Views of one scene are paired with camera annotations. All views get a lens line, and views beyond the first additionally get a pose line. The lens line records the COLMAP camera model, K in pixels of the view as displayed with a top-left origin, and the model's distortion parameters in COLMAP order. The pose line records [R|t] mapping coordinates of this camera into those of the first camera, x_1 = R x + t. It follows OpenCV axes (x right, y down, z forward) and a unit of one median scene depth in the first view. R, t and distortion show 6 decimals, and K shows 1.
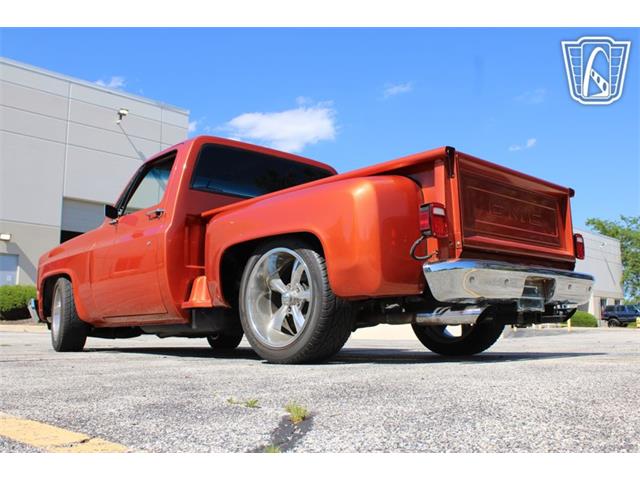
lens RADIAL K [[661.6, 0, 316.3], [0, 661.6, 238.4], [0, 0, 1]] dist [-0.011325, -0.011565]
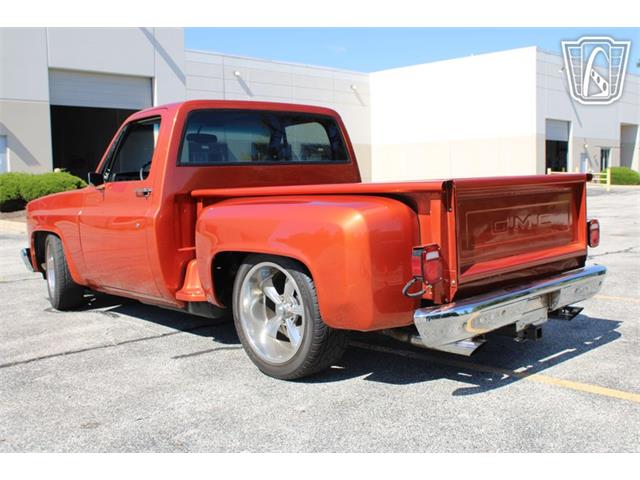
lens RADIAL K [[718.3, 0, 320.0], [0, 718.3, 240.0], [0, 0, 1]] dist [-0.001337, 0.016838]
pose [[0.999608, -0.013291, -0.024658, 0.039849], [0.018550, 0.973686, 0.227136, -0.242548], [0.020990, -0.227505, 0.973551, -0.002930]]
